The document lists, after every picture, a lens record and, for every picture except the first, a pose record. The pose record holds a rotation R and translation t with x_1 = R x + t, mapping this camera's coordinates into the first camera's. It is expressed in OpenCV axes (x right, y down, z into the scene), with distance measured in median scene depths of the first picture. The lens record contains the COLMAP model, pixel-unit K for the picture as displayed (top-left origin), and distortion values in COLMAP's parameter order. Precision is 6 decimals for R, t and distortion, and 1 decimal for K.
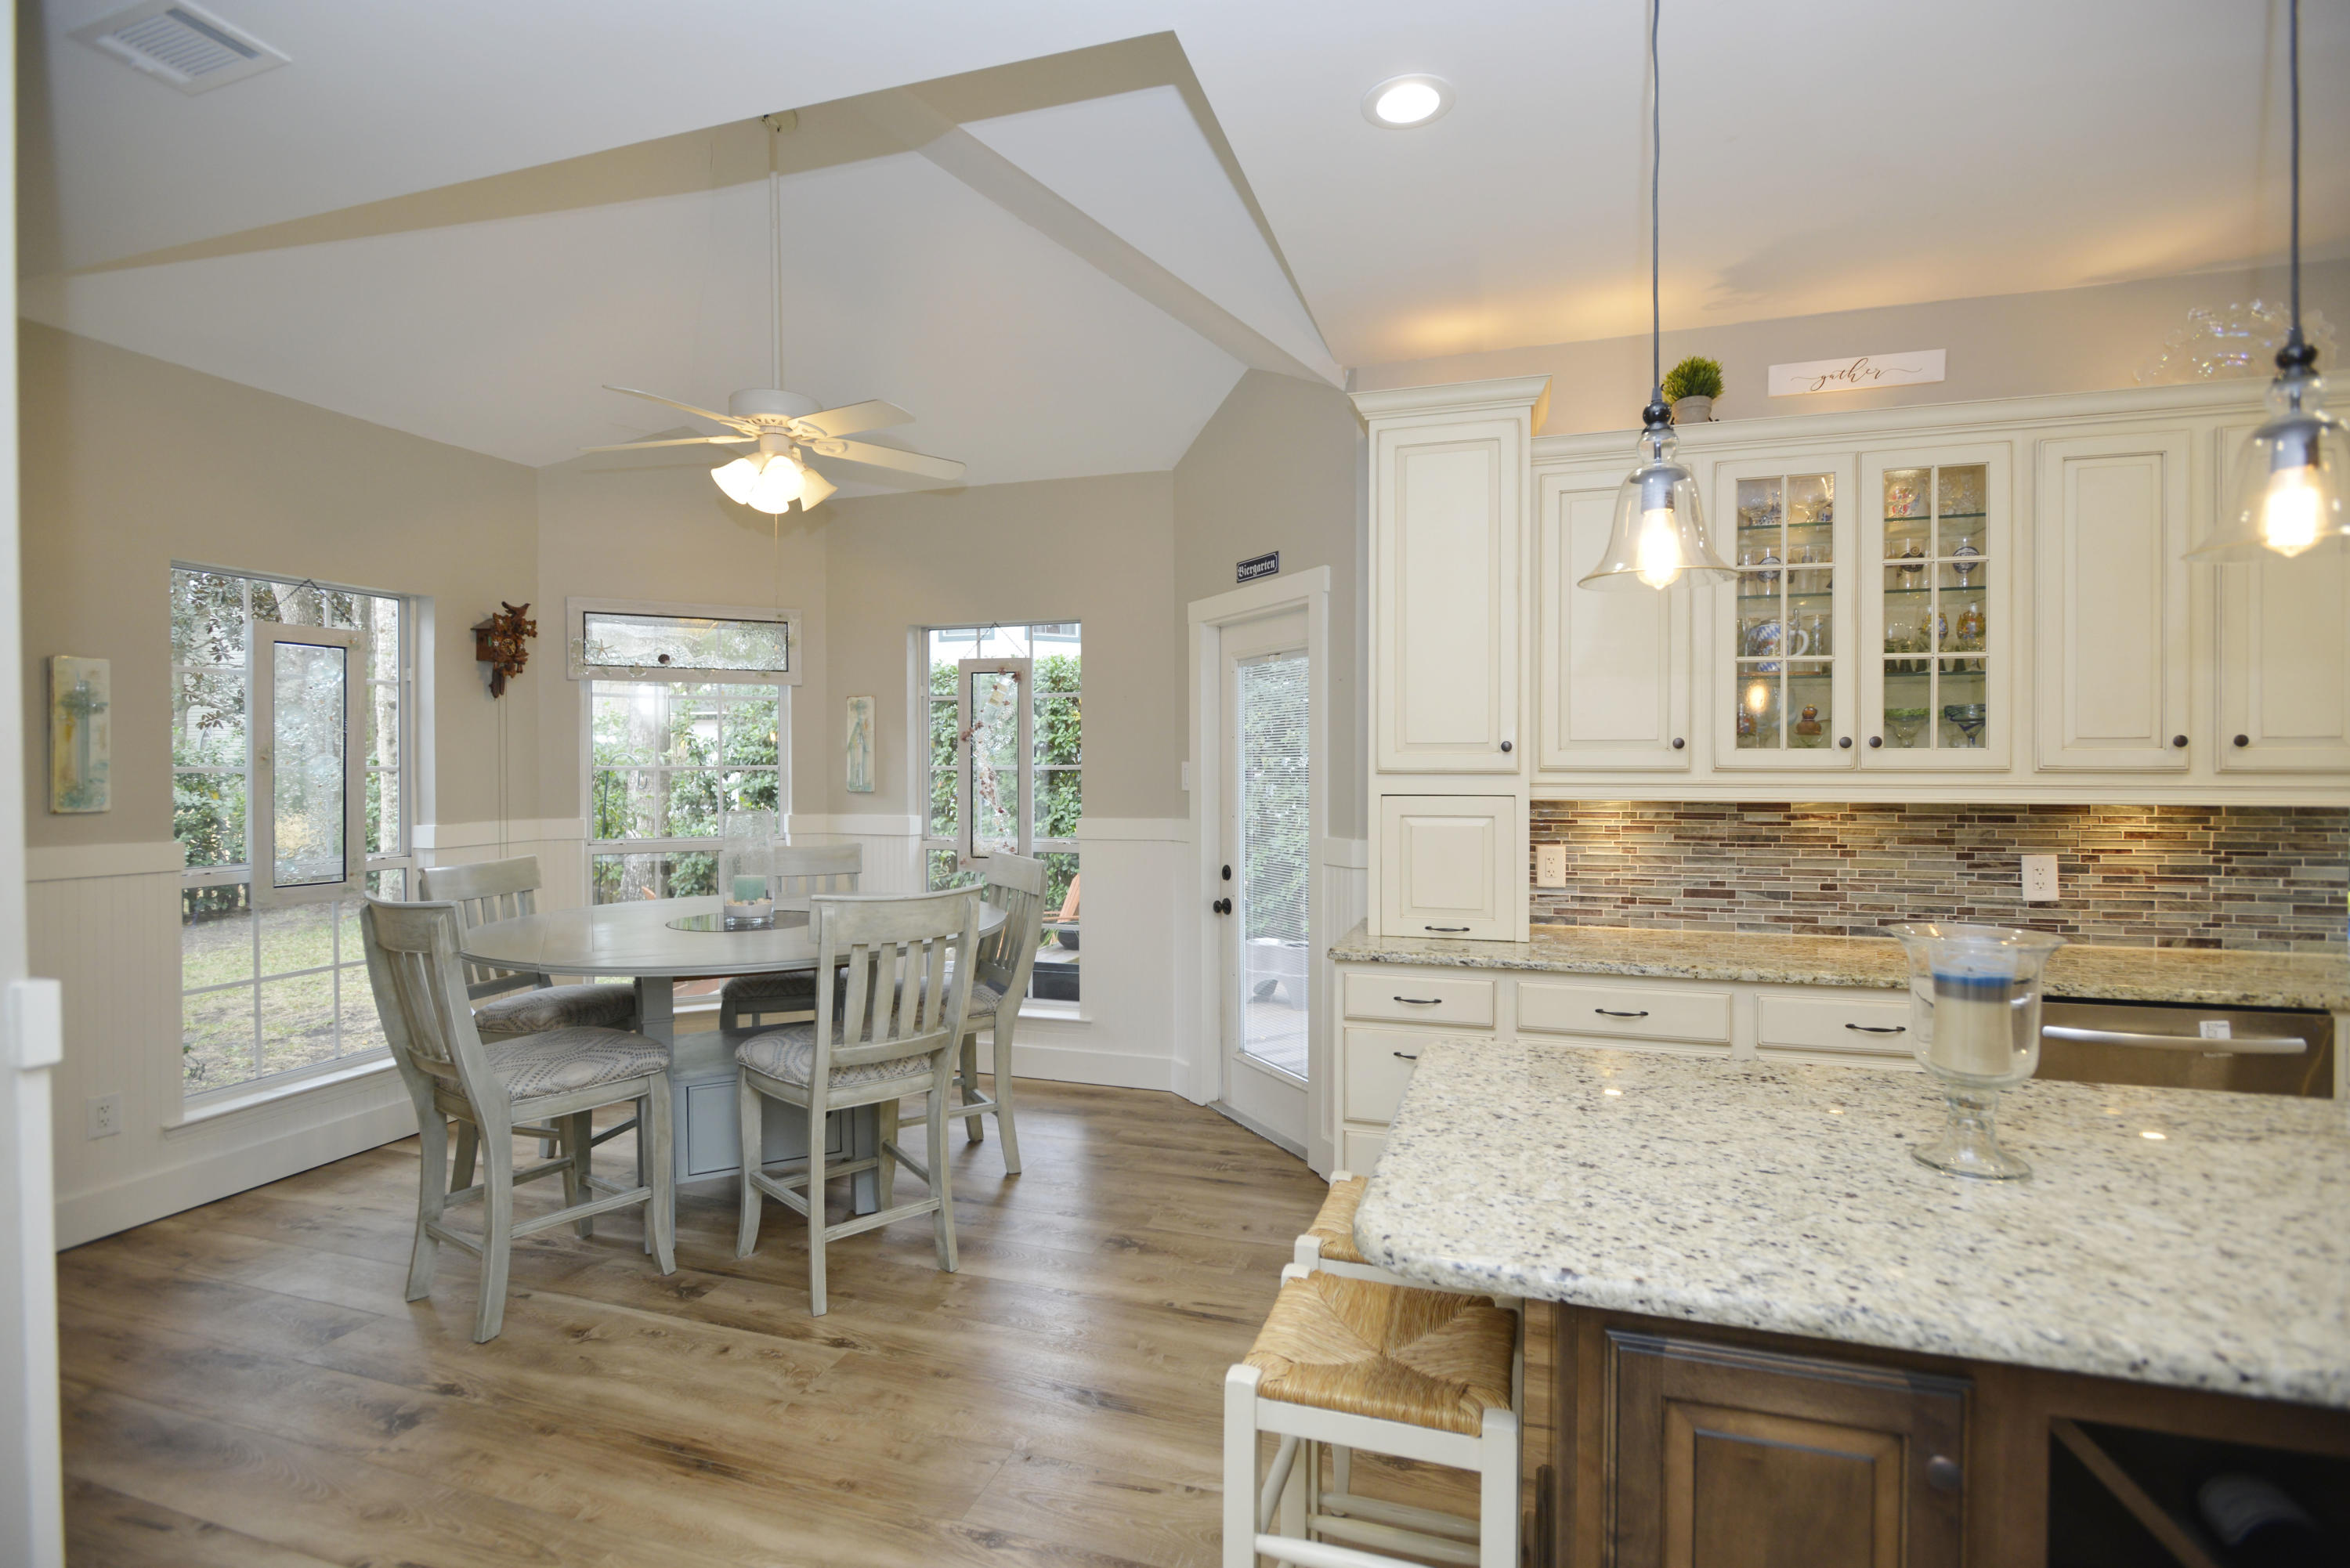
lens RADIAL K [[1116.1, 0, 1176.2], [0, 1116.1, 778.1], [0, 0, 1]] dist [-0.011969, -0.000207]
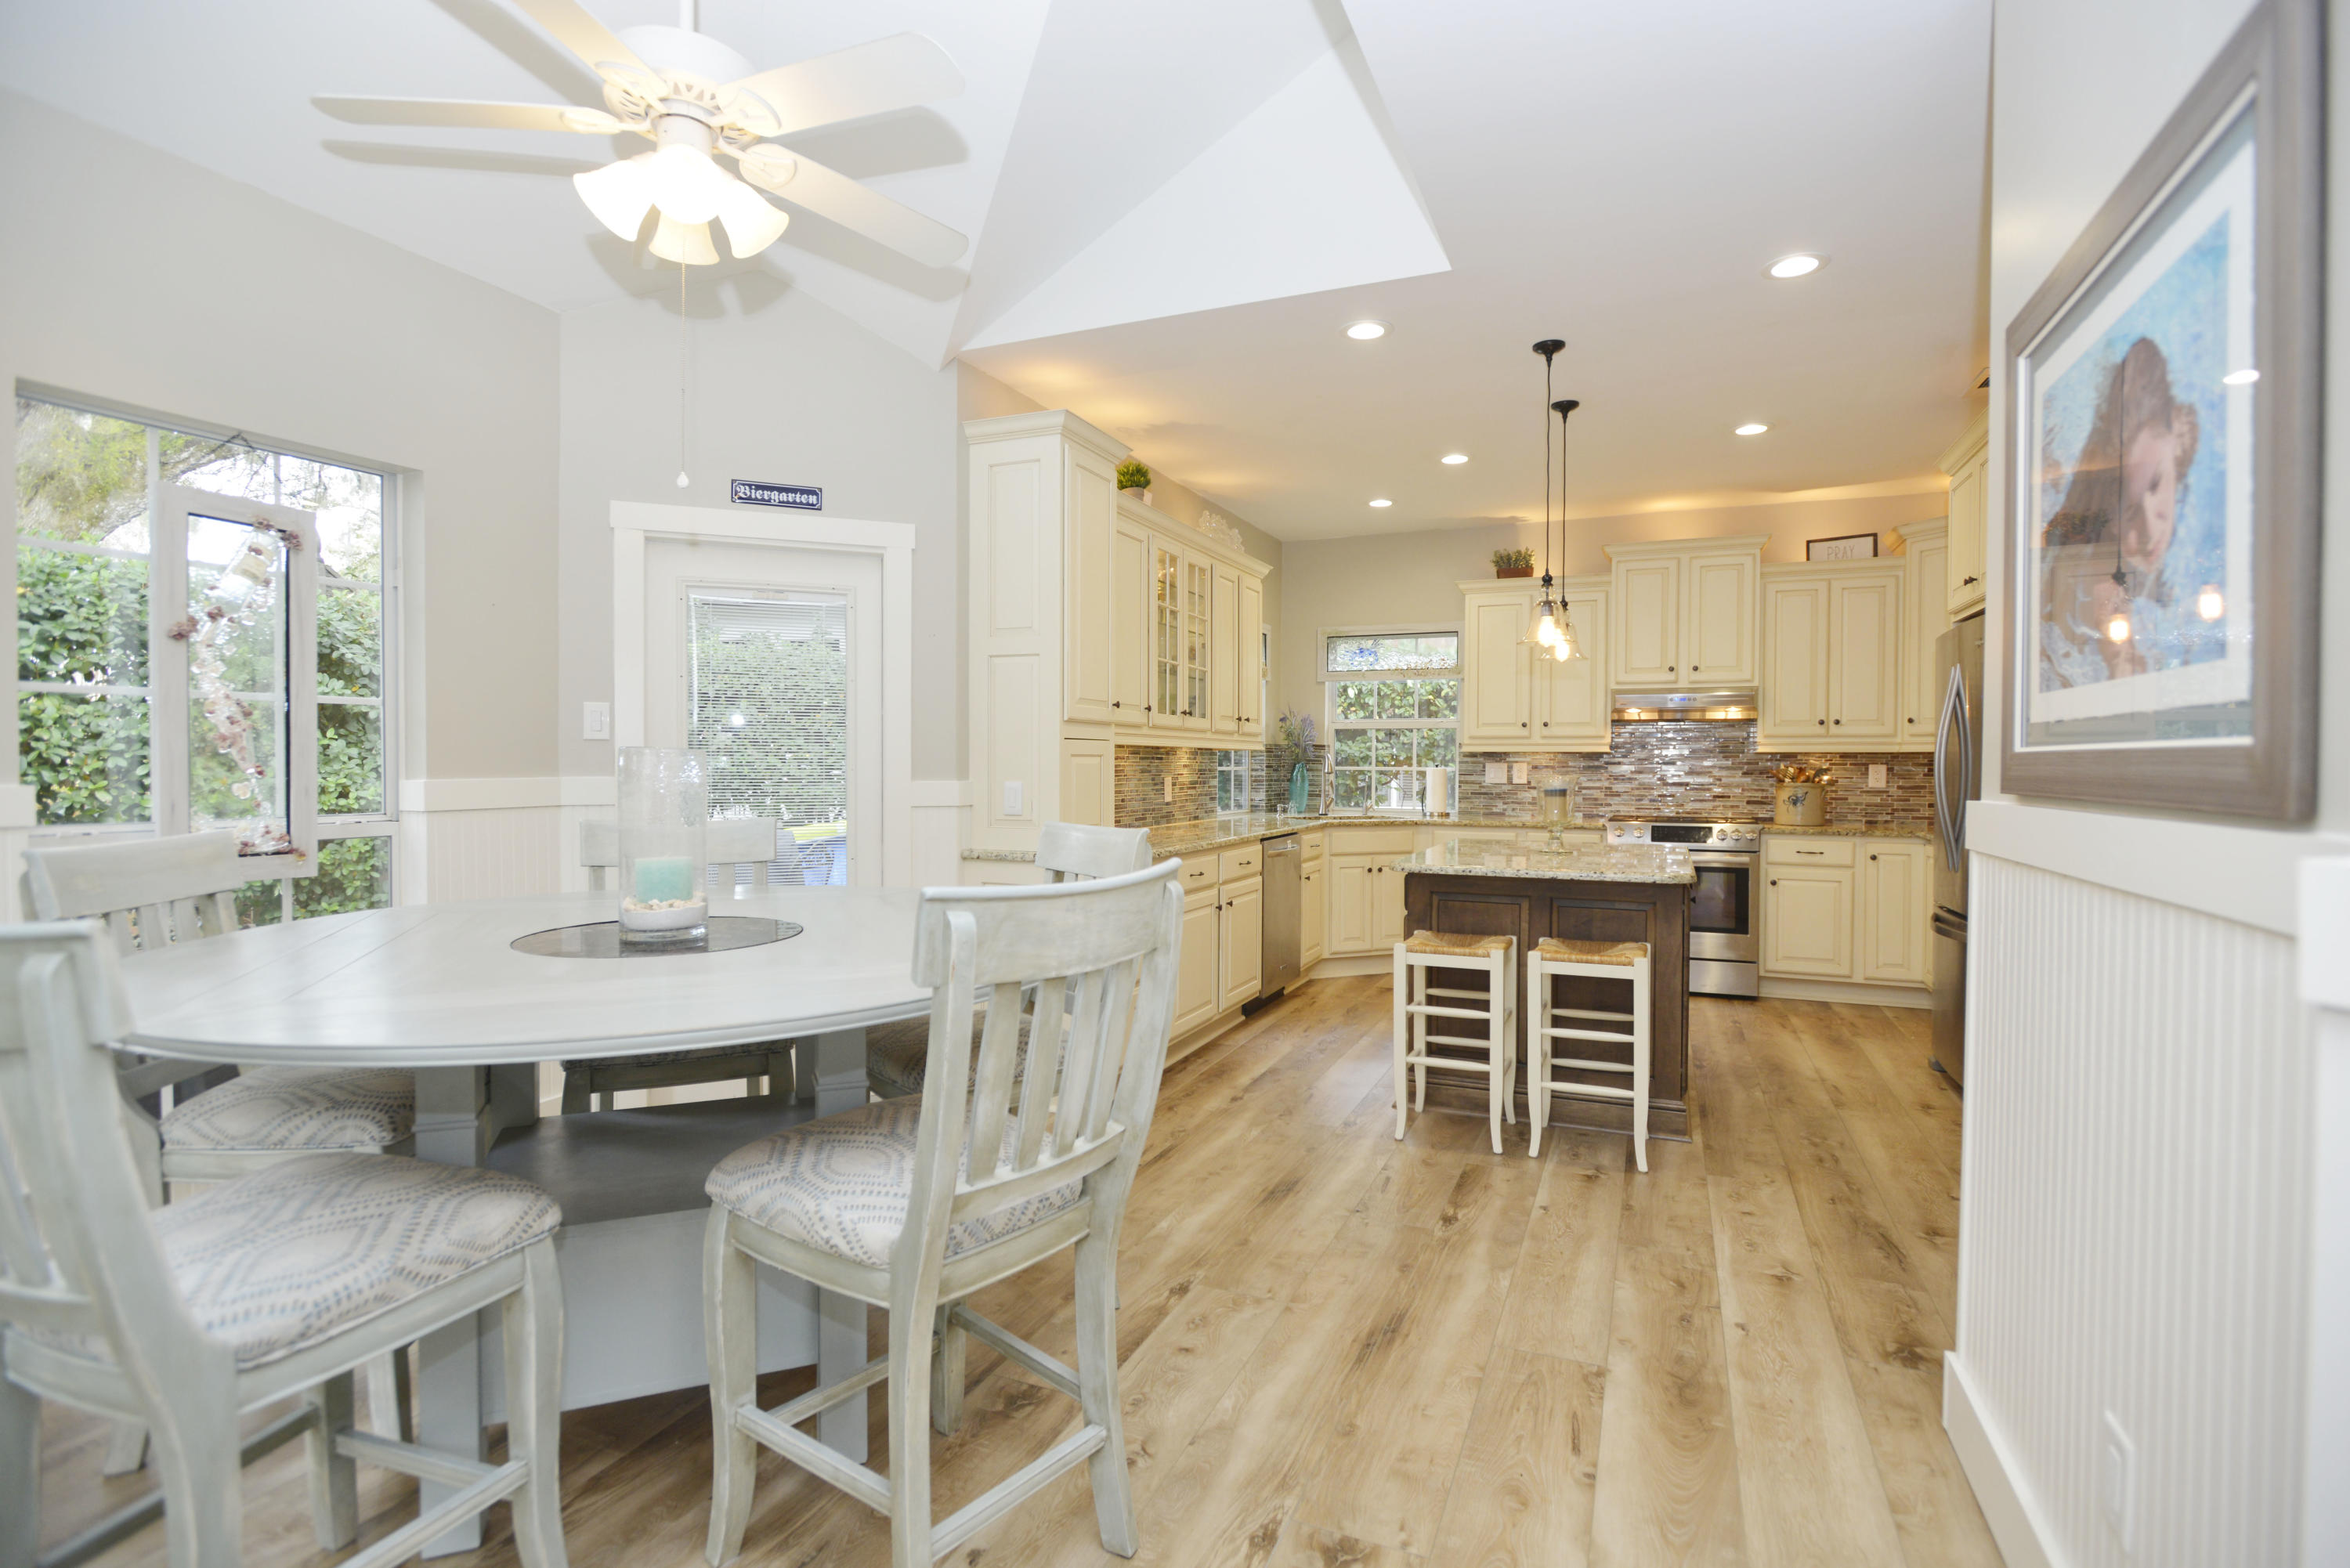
lens RADIAL K [[1116.1, 0, 1176.0], [0, 1116.1, 778.1], [0, 0, 1]] dist [-0.011969, -0.000207]
pose [[0.099441, -0.012570, 0.994964, -1.058450], [0.006302, 0.999908, 0.012003, 0.045813], [-0.995023, 0.005076, 0.099511, 0.763210]]
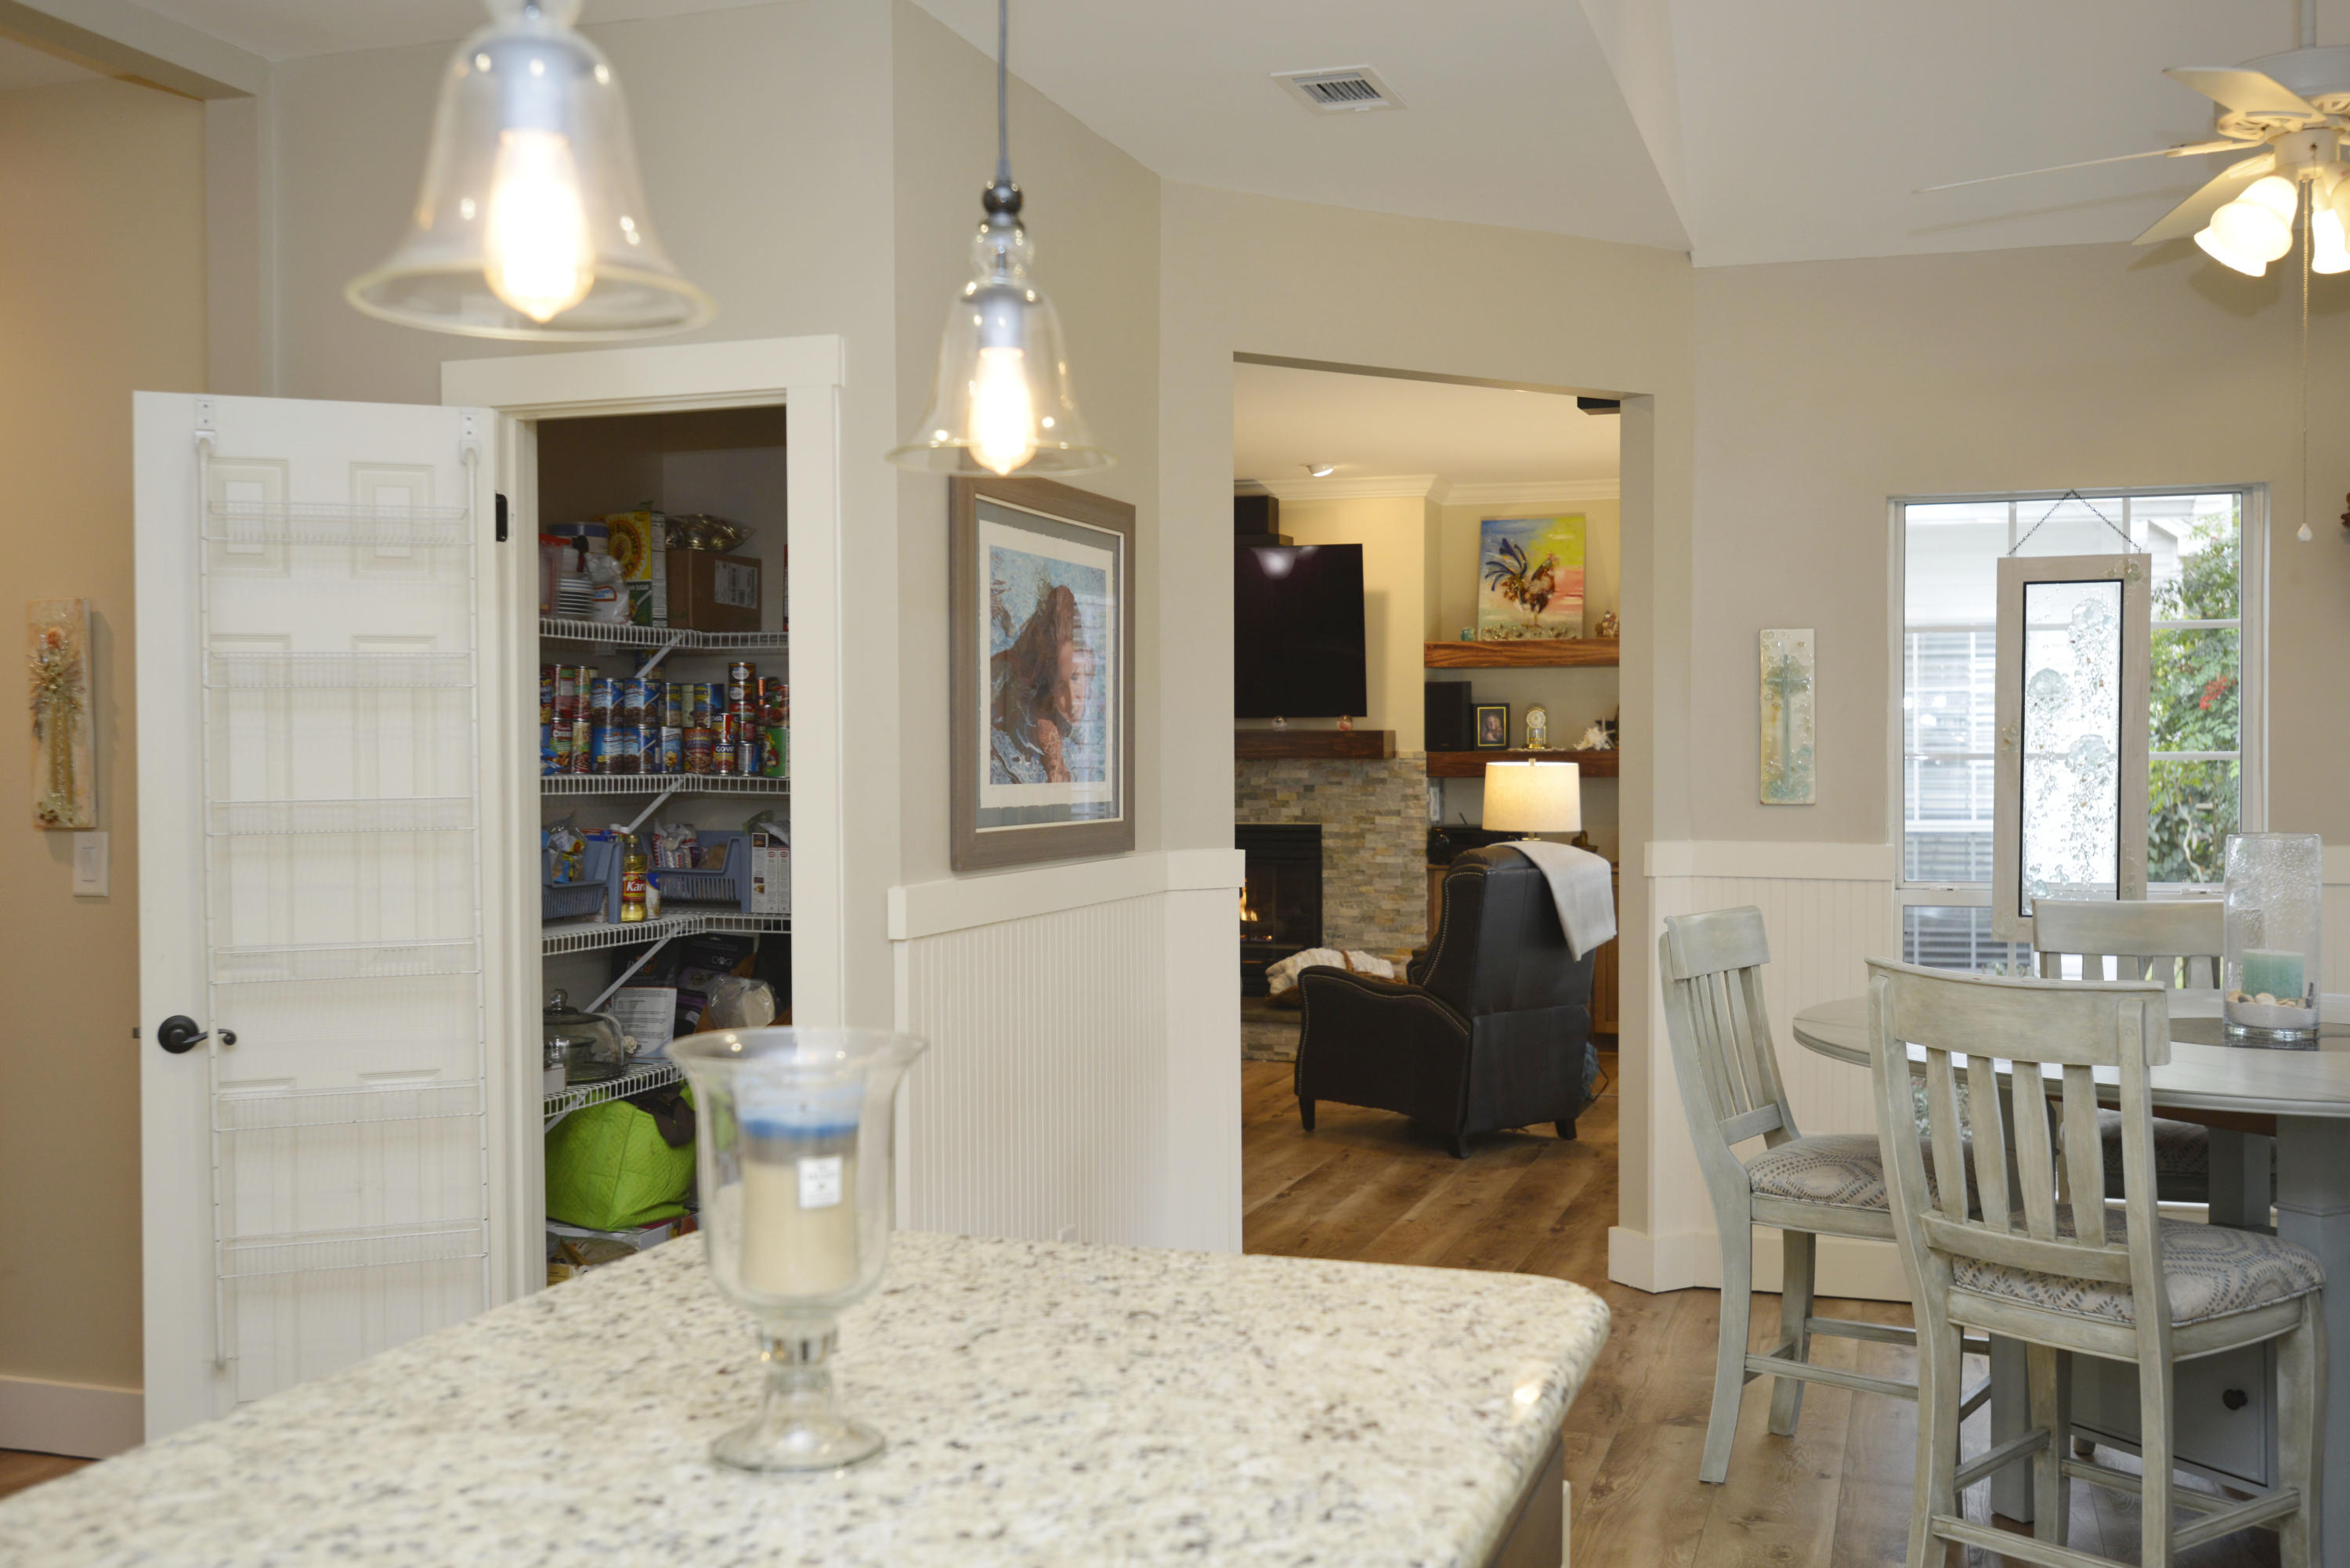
lens RADIAL K [[2264.6, 0, 1177.1], [0, 2264.6, 777.5], [0, 0, 1]] dist [0.003803, 0.000000]
pose [[-0.009639, 0.010847, -0.999895, 0.828282], [-0.010459, 0.999885, 0.010948, -0.005021], [0.999899, 0.010564, -0.009524, 0.531814]]
